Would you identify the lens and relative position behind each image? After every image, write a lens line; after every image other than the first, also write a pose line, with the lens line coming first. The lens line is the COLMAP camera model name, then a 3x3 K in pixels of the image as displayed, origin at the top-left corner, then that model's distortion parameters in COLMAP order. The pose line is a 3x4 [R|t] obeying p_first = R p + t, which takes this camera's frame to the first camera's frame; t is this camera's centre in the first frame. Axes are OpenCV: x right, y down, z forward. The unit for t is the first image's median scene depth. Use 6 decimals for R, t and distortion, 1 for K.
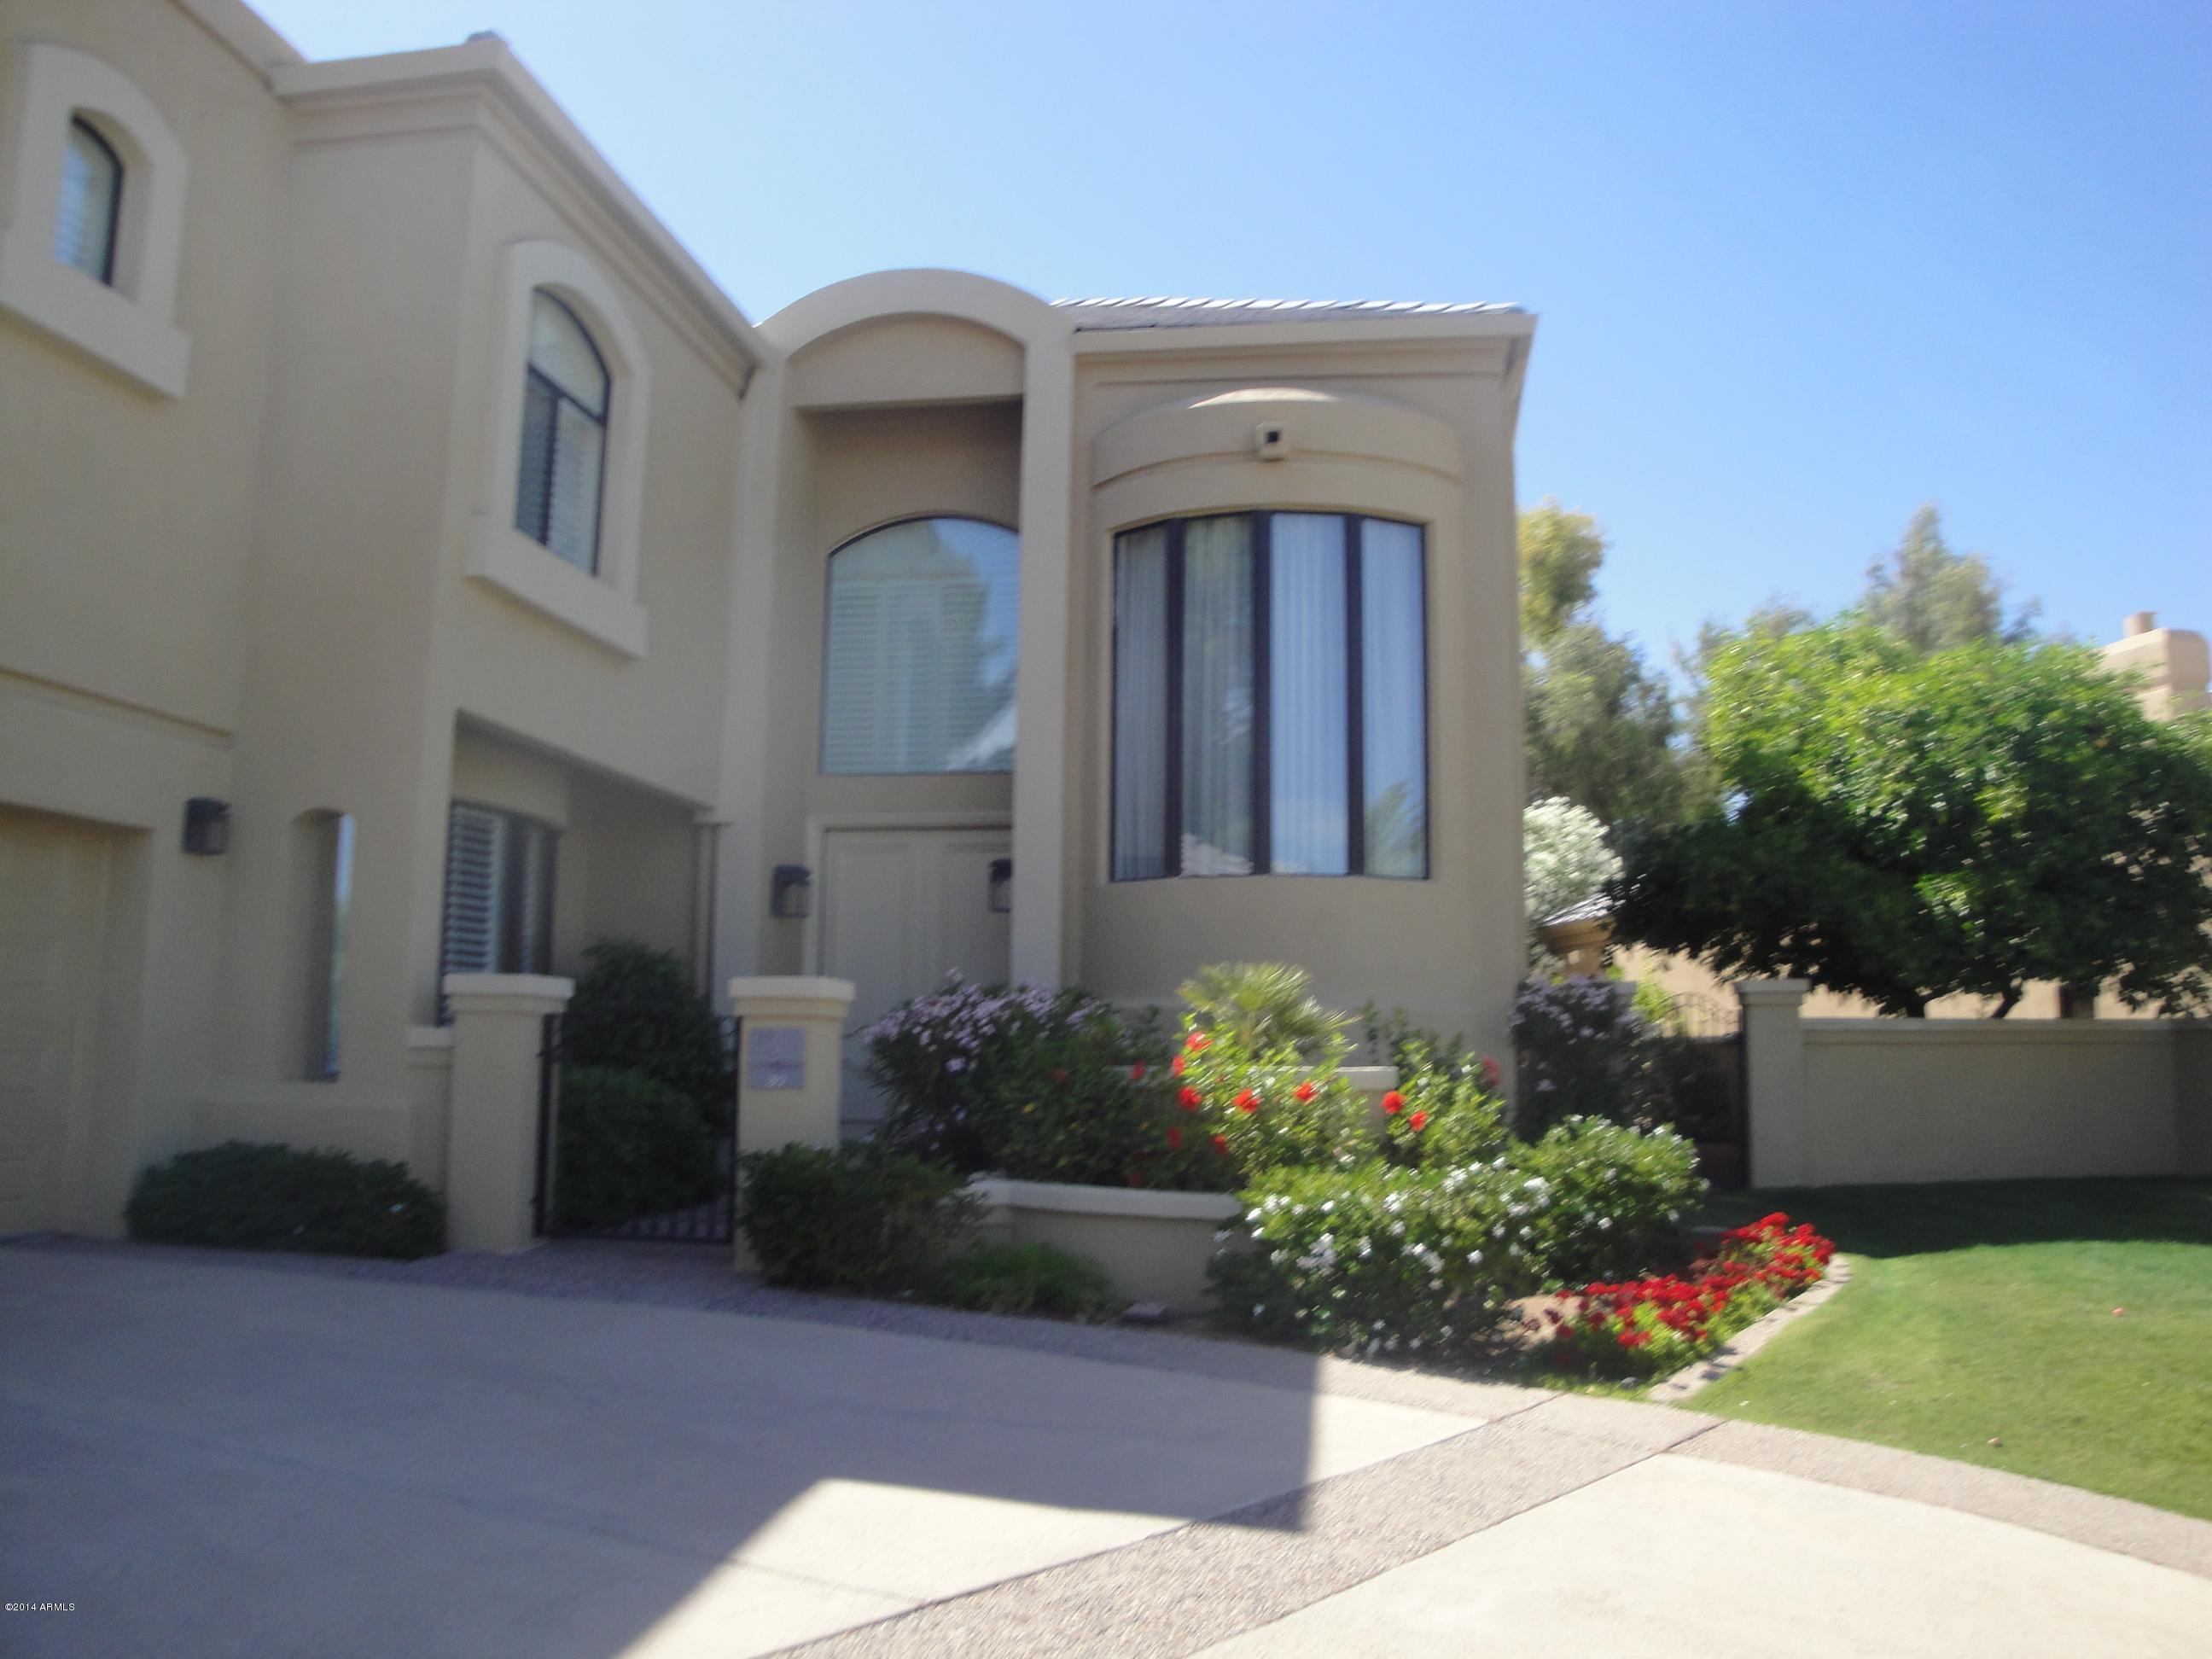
lens RADIAL K [[1808.6, 0, 1111.8], [0, 1808.6, 776.5], [0, 0, 1]] dist [-0.195519, 0.160859]
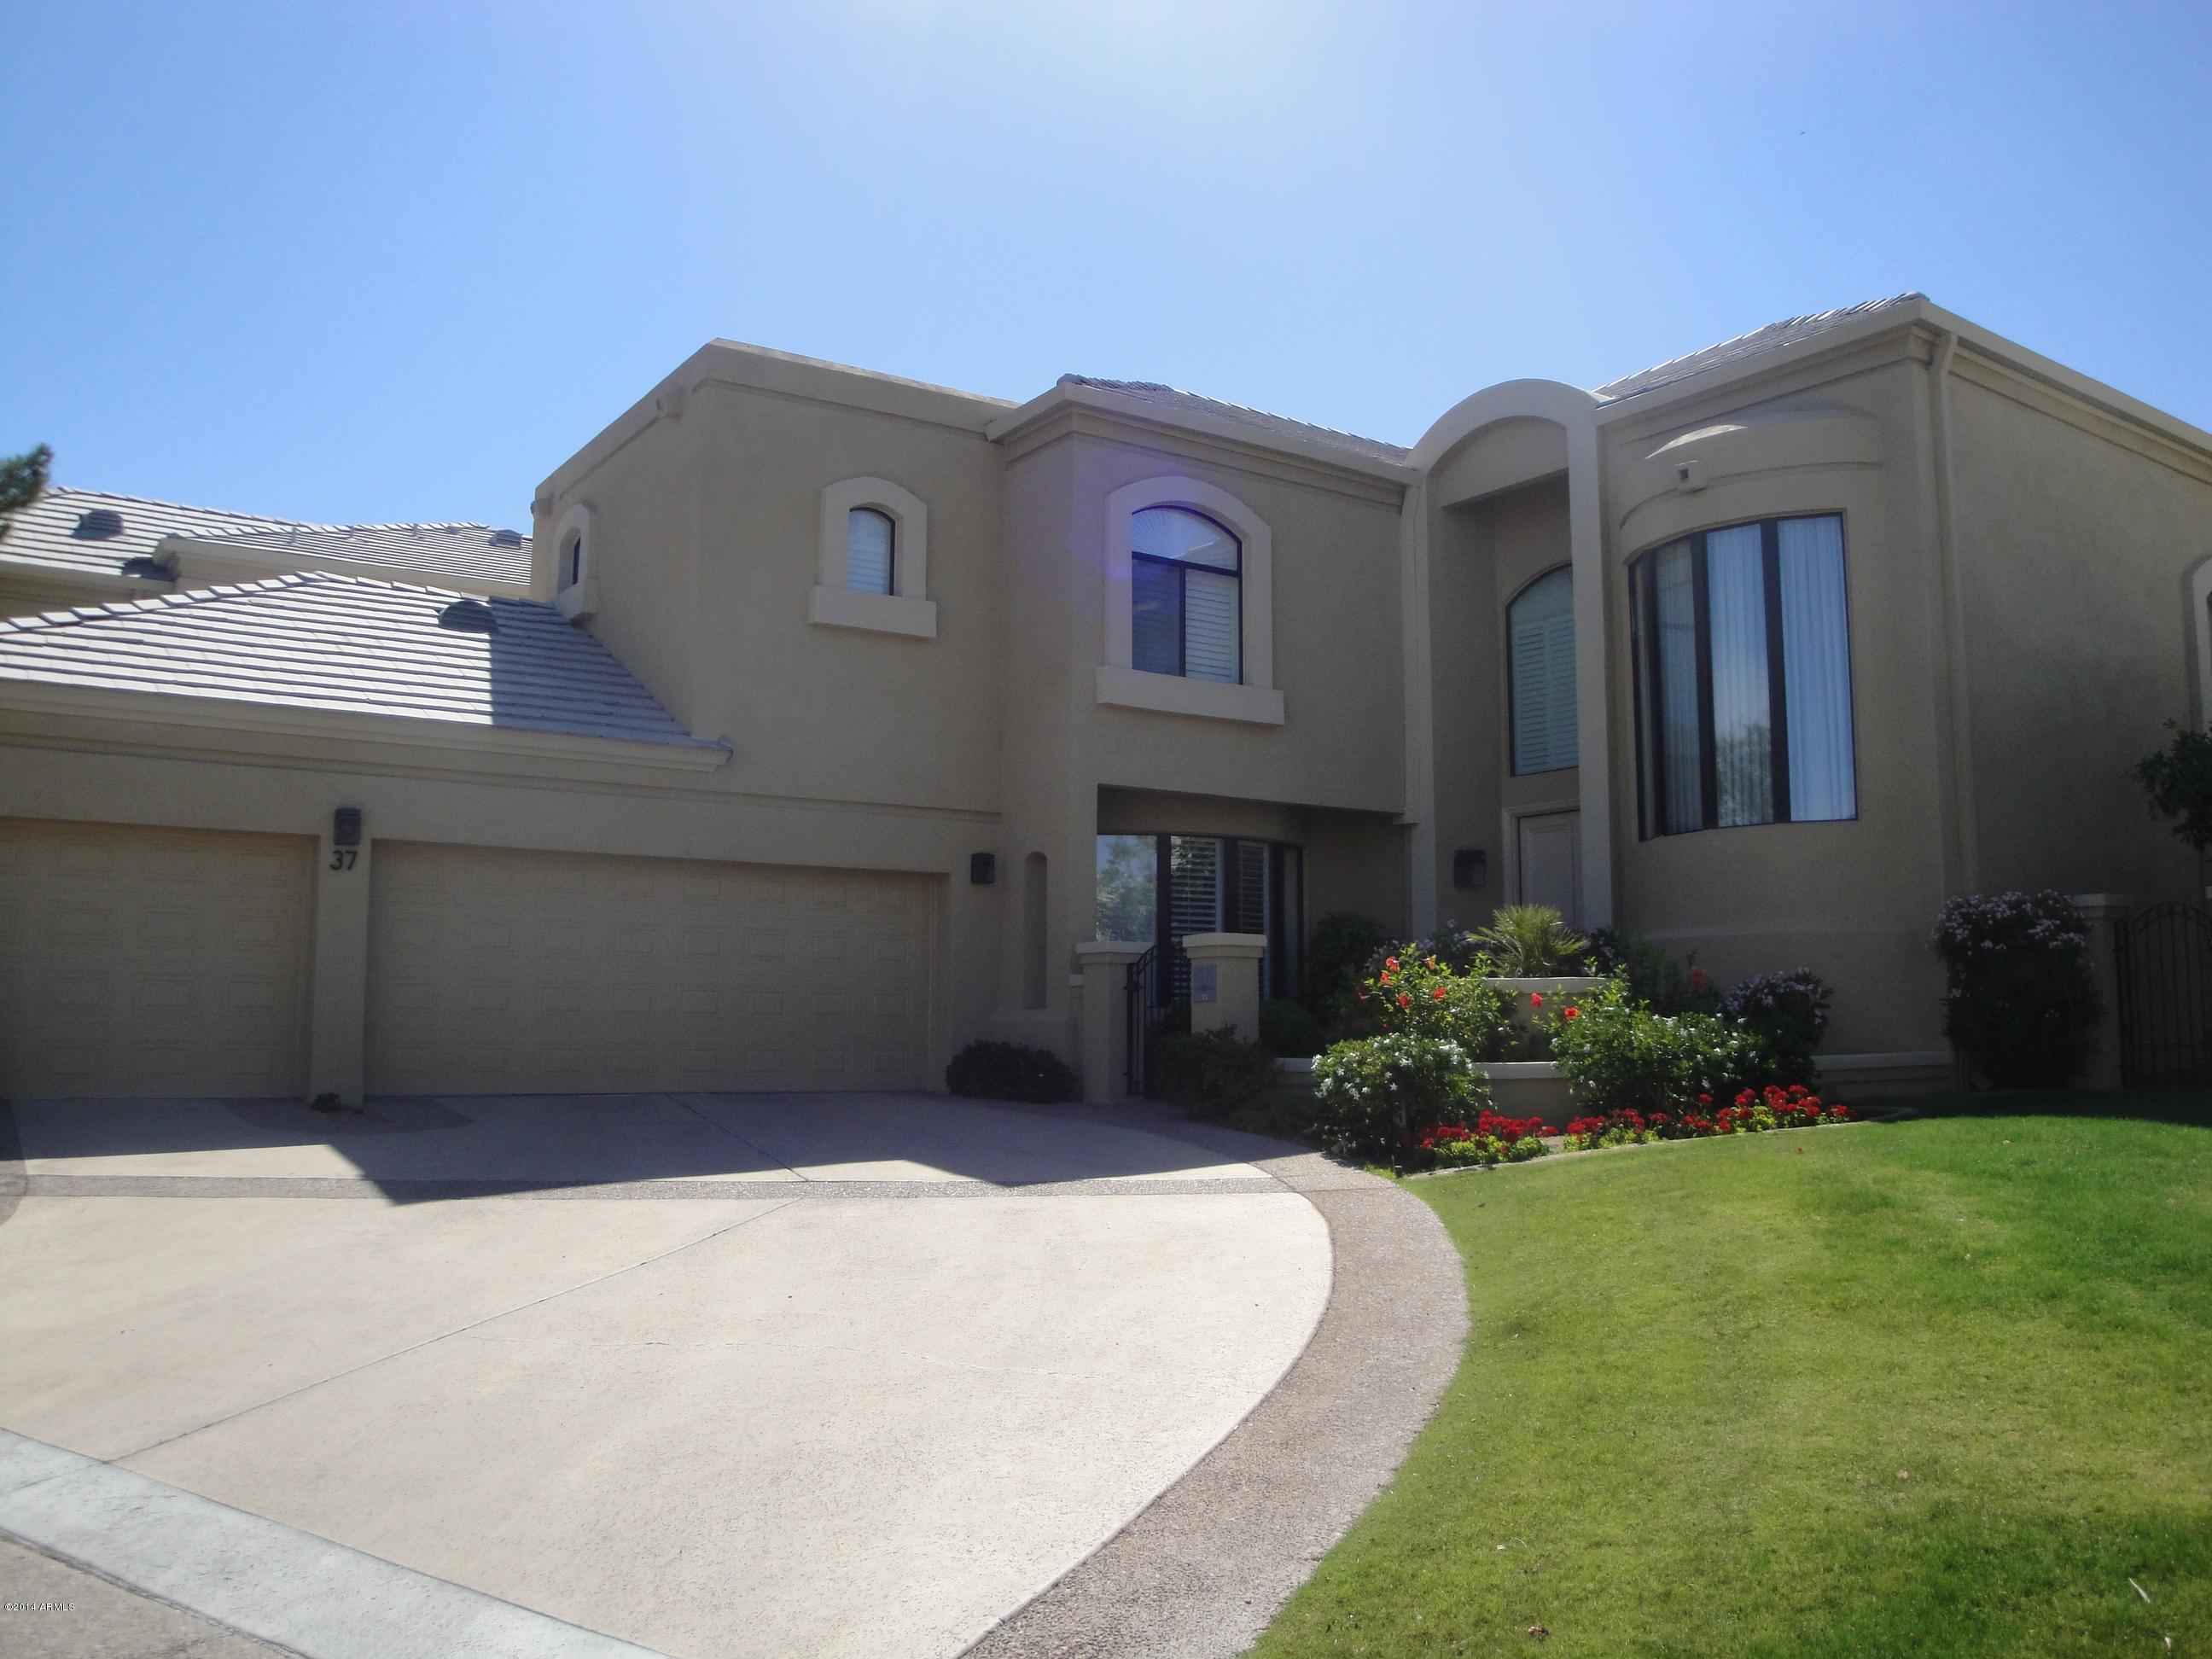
lens RADIAL K [[1808.6, 0, 1111.8], [0, 1808.6, 776.5], [0, 0, 1]] dist [-0.195519, 0.160859]
pose [[0.675115, -0.108249, -0.729727, 0.687491], [0.120602, 0.992063, -0.035588, 0.012261], [0.727787, -0.063981, 0.682812, -0.127827]]
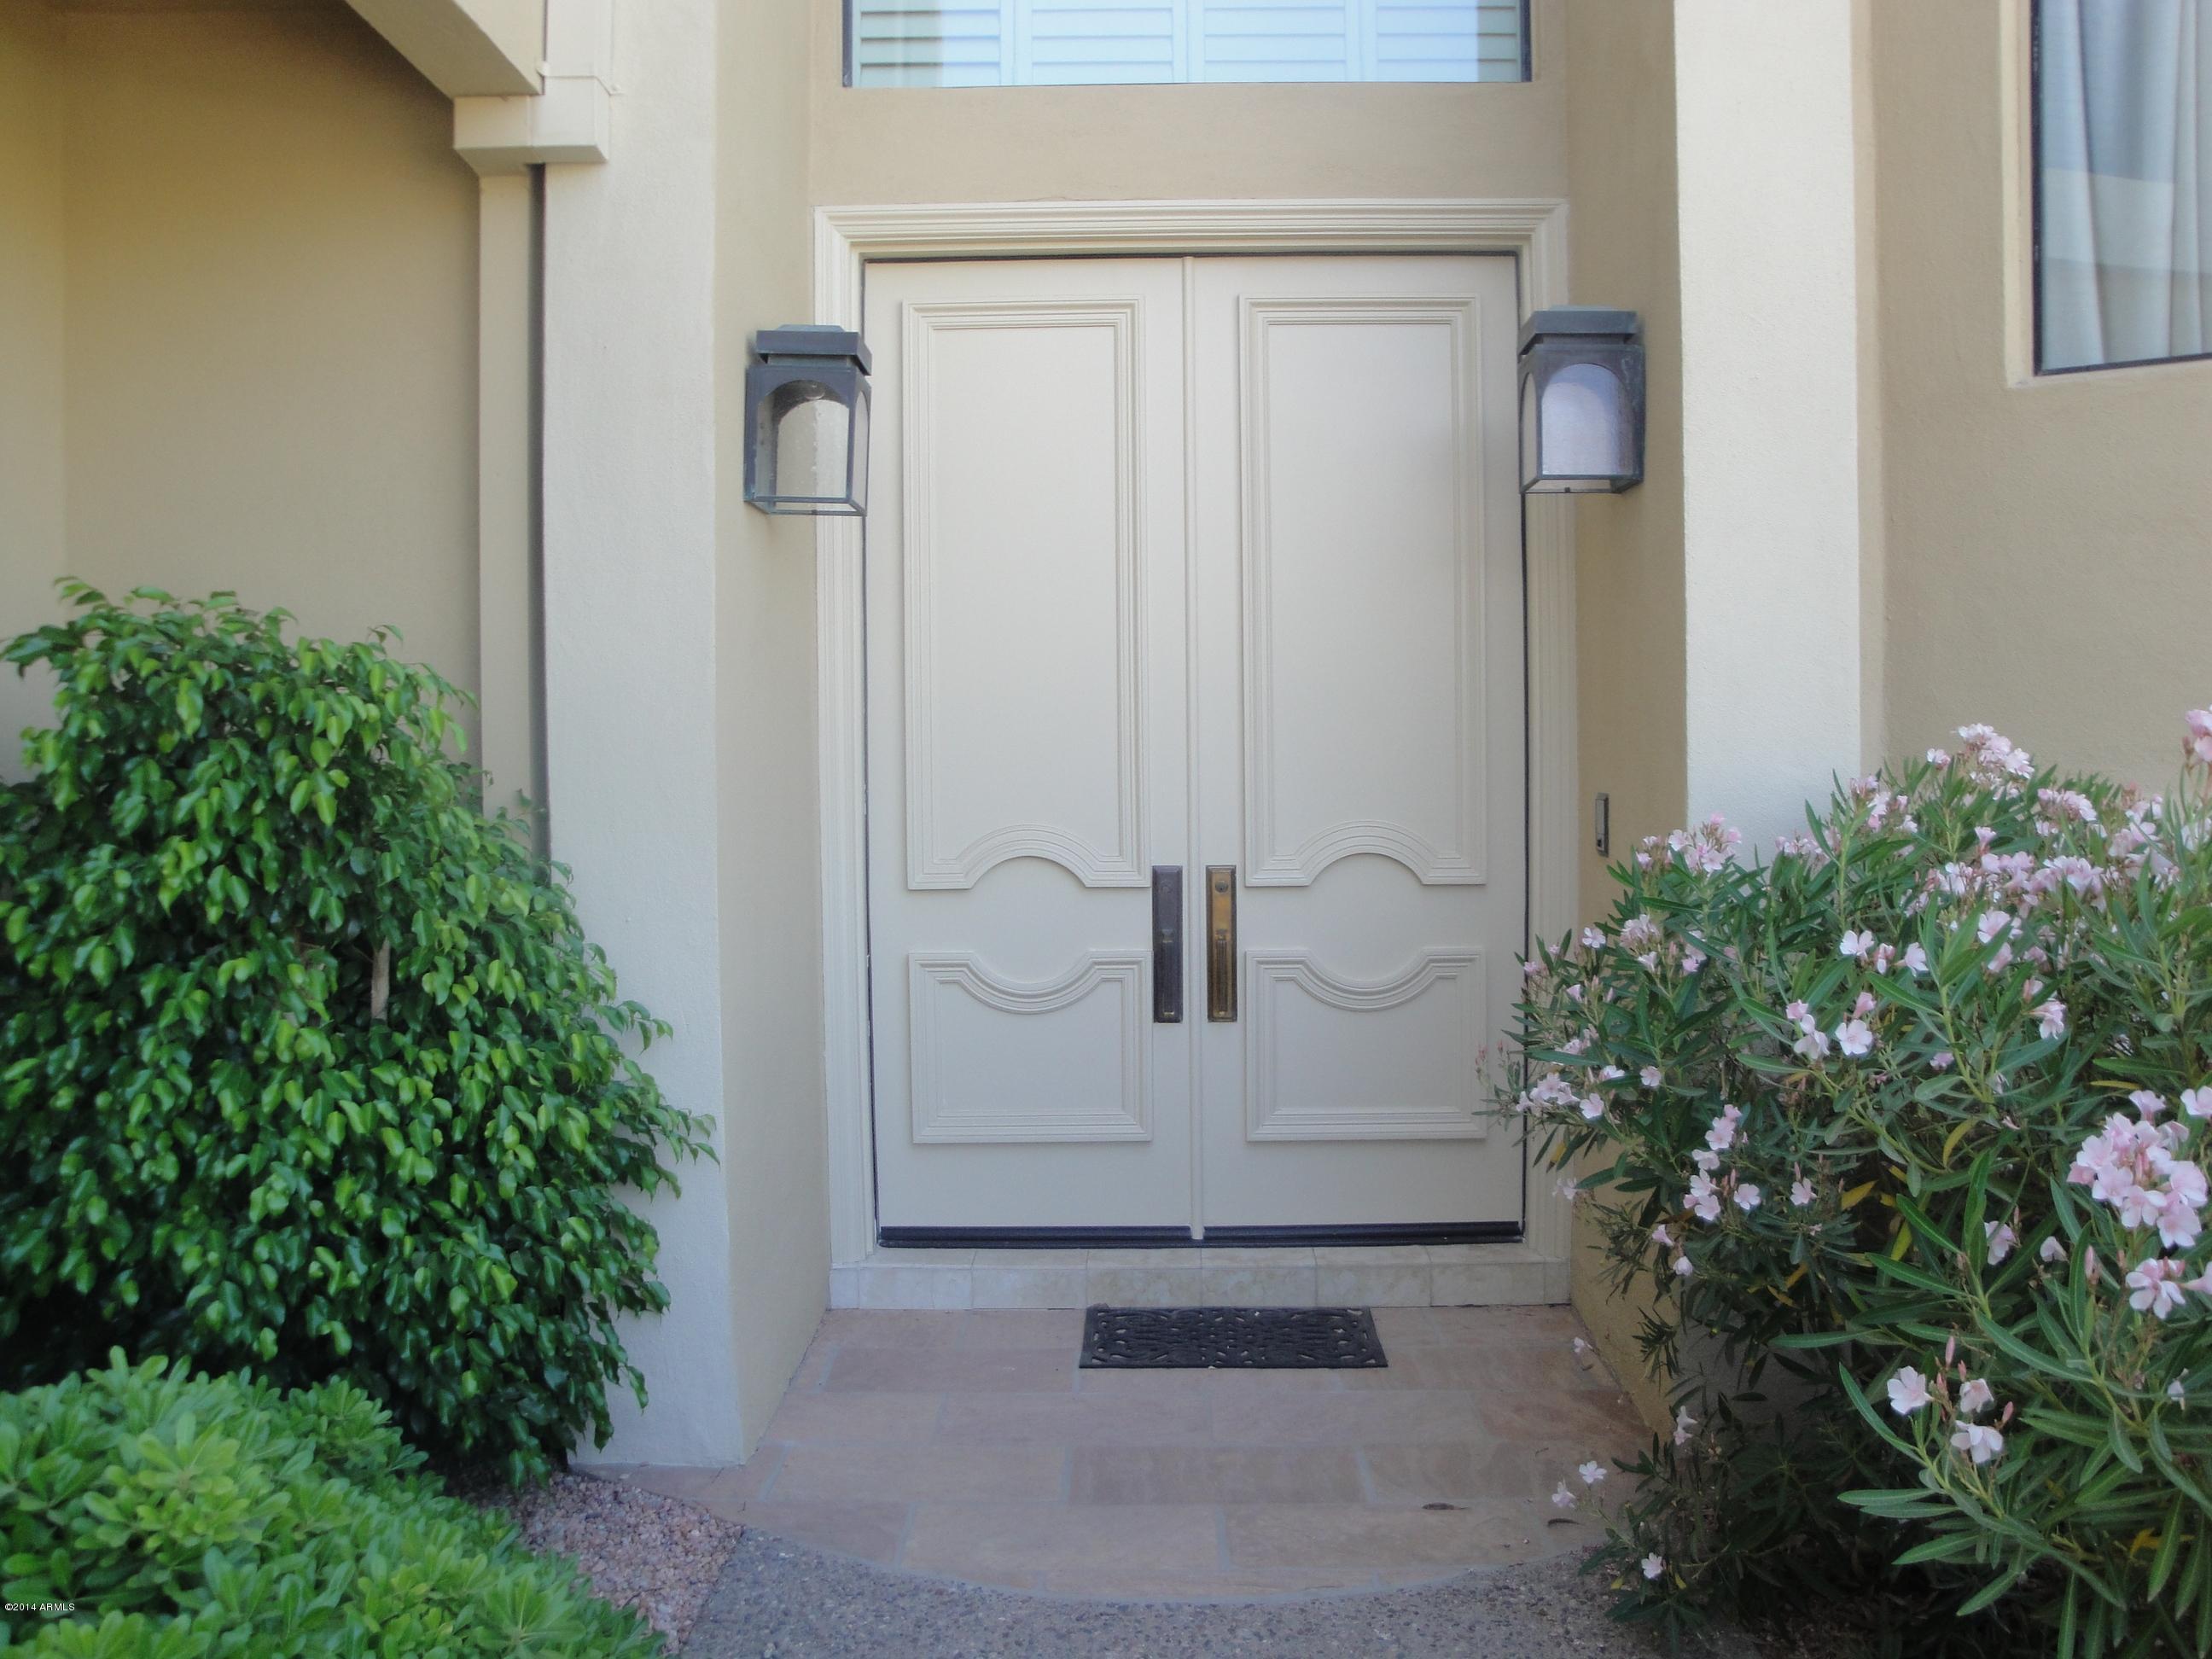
lens RADIAL K [[1808.6, 0, 1111.8], [0, 1808.6, 776.5], [0, 0, 1]] dist [-0.195519, 0.160859]
pose [[0.991047, -0.022210, 0.131655, -0.183858], [-0.001344, 0.984357, 0.176179, 0.075614], [-0.133509, -0.174778, 0.975514, 0.766697]]
